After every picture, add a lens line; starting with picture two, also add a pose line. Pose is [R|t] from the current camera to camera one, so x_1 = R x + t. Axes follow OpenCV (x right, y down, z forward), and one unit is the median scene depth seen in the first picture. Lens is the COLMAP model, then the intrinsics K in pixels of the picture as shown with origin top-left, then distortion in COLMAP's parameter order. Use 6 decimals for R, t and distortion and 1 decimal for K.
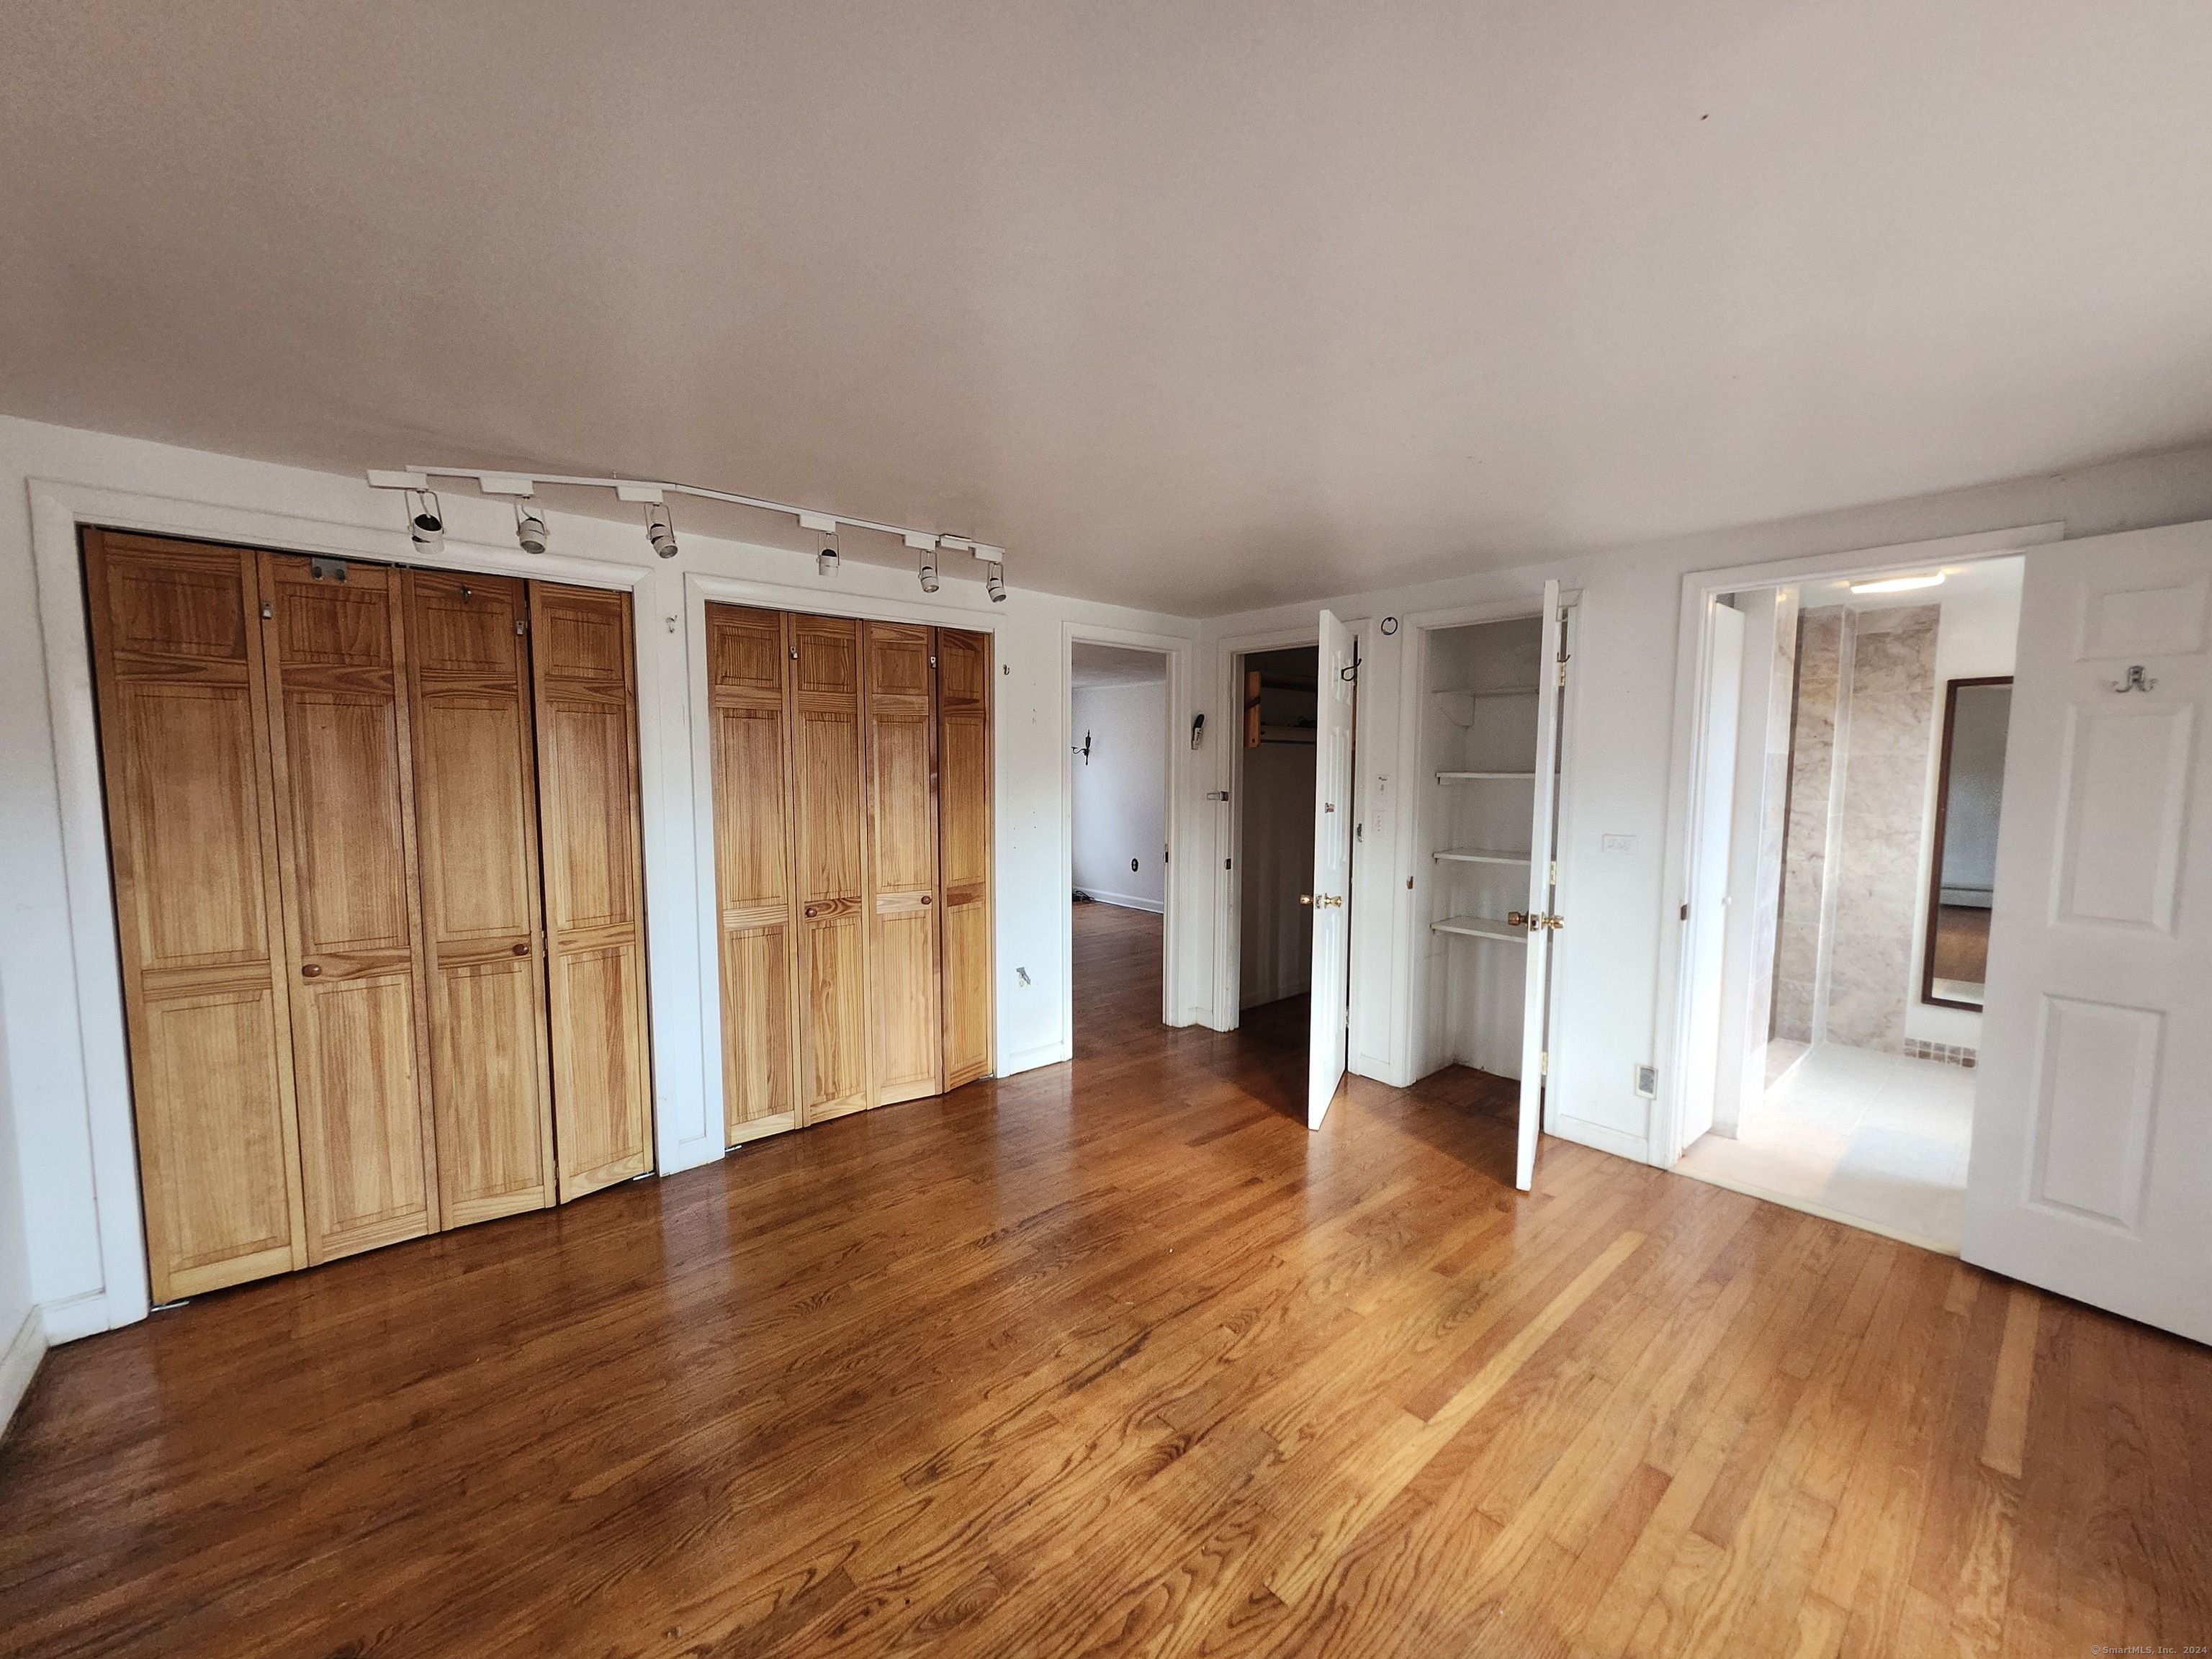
lens RADIAL K [[832.2, 0, 1106.0], [0, 832.2, 829.5], [0, 0, 1]] dist [0.000518, 0.006057]
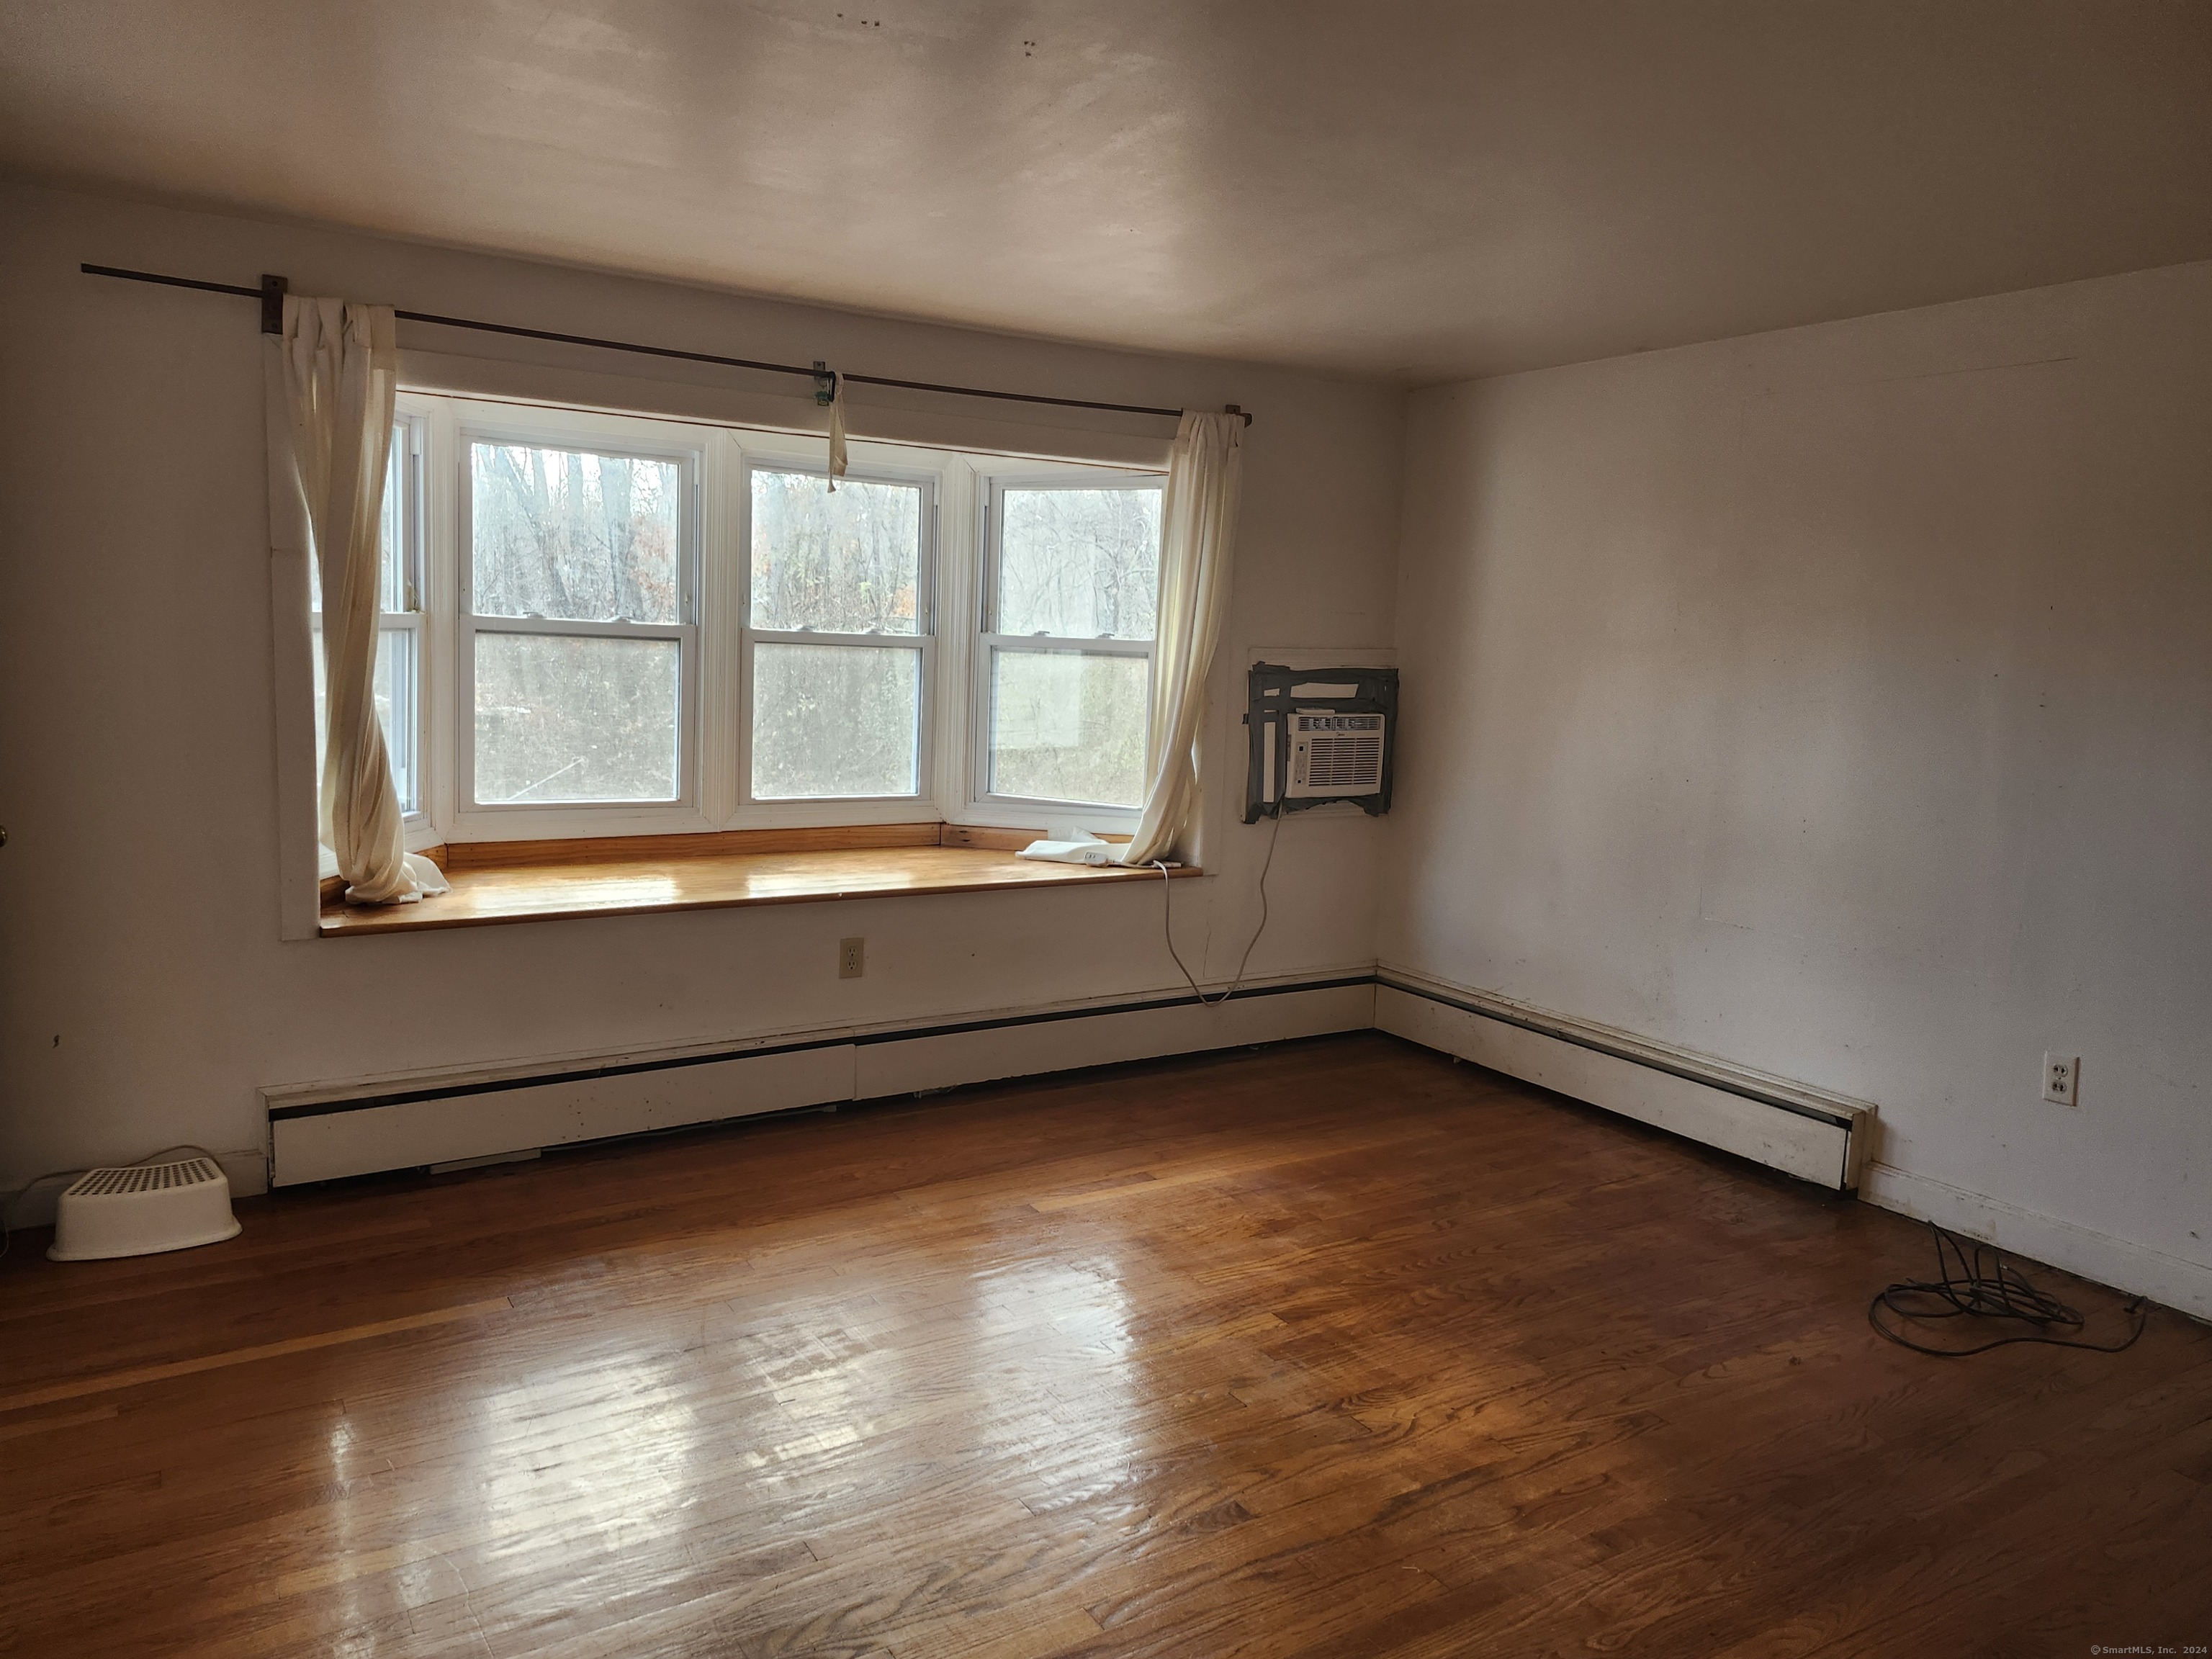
lens RADIAL K [[1543.4, 0, 1106.0], [0, 1543.4, 829.5], [0, 0, 1]] dist [0.044750, -0.033020]
pose [[-0.986111, -0.072460, 0.149446, 0.132287], [-0.039966, 0.976896, 0.209943, -0.156206], [-0.161206, 0.201055, -0.966224, 2.375022]]
